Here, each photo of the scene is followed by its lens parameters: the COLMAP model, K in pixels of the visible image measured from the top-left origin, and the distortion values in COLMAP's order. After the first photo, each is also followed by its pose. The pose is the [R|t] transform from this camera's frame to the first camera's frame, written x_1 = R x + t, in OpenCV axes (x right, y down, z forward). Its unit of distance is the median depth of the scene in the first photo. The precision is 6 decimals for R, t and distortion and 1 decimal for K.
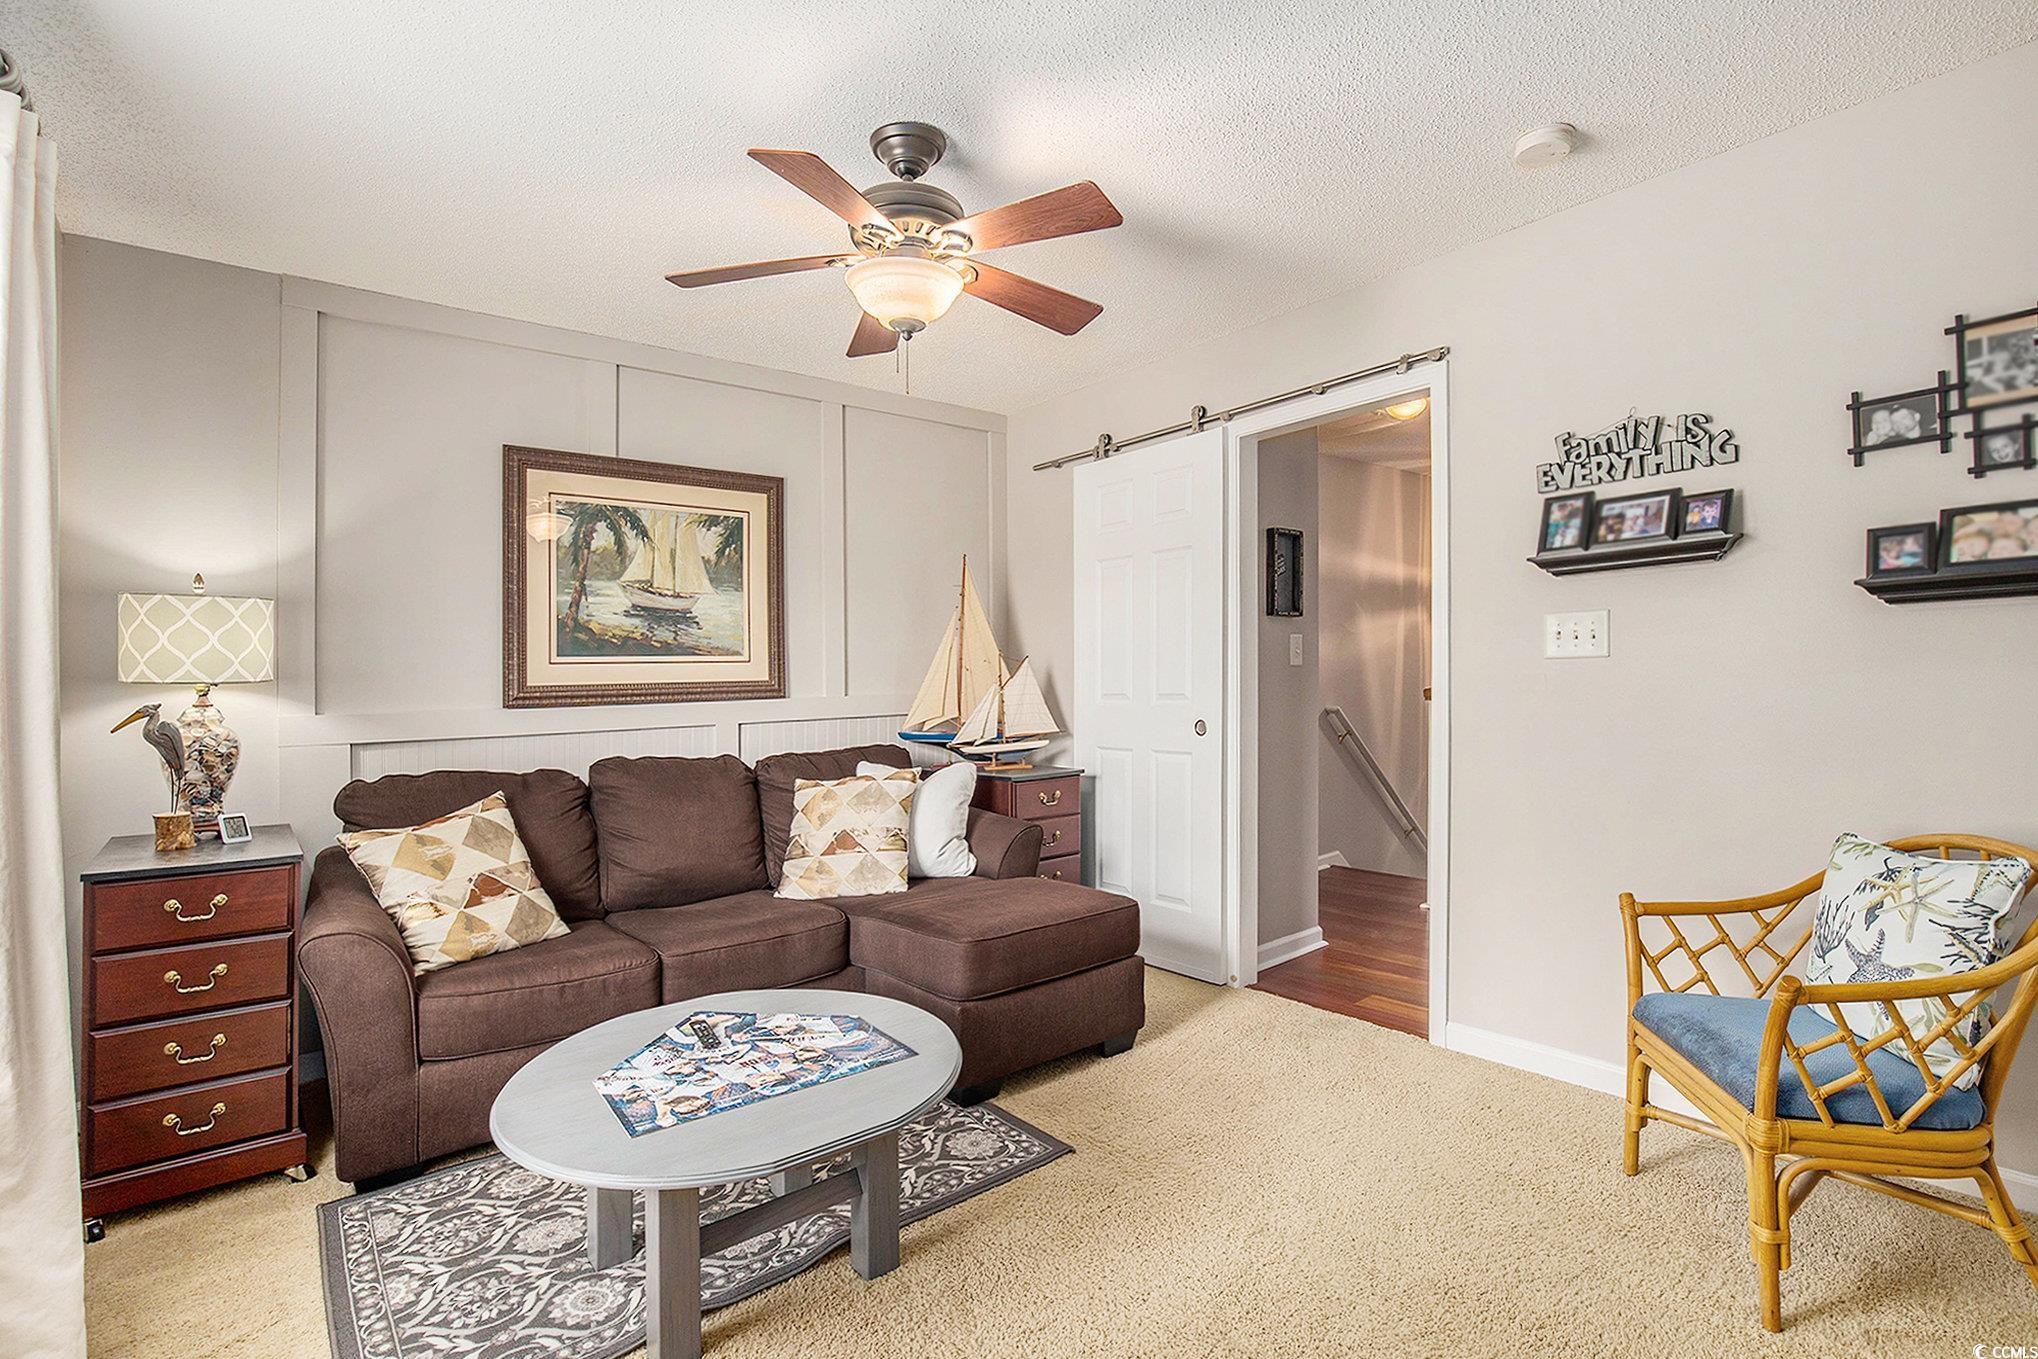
lens RADIAL K [[1030.8, 0, 1019.0], [0, 1030.8, 679.5], [0, 0, 1]] dist [-0.047296, 0.025285]
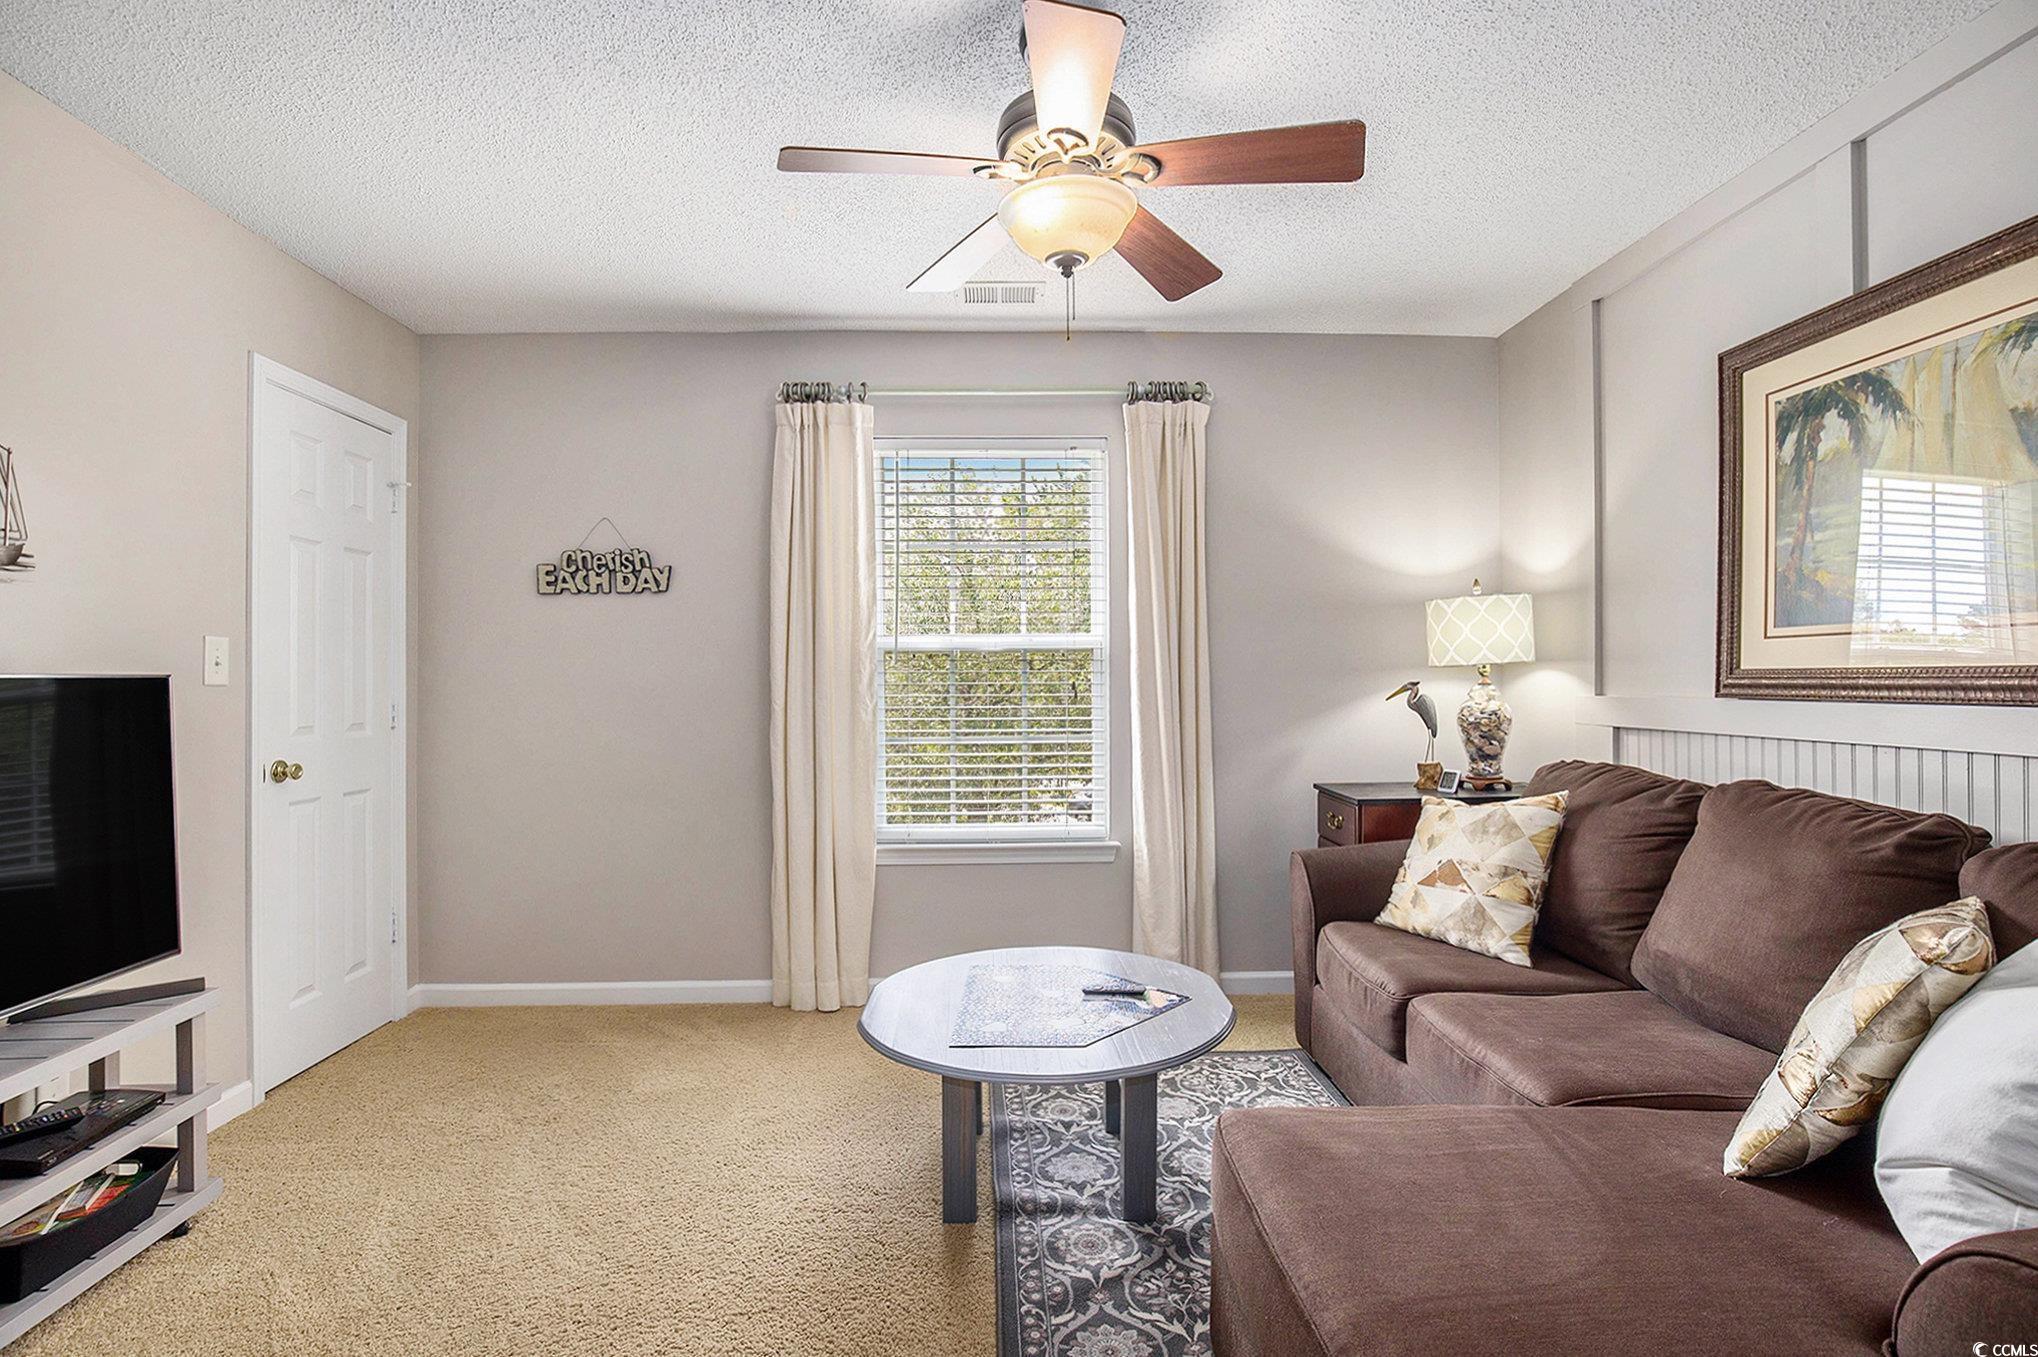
lens RADIAL K [[927.4, 0, 1026.4], [0, 927.4, 656.9], [0, 0, 1]] dist [-0.049196, 0.011921]
pose [[-0.610193, 0.005276, -0.792235, 0.340905], [0.013580, 0.999901, -0.003800, -0.007124], [0.792136, -0.013077, -0.610204, 0.969241]]
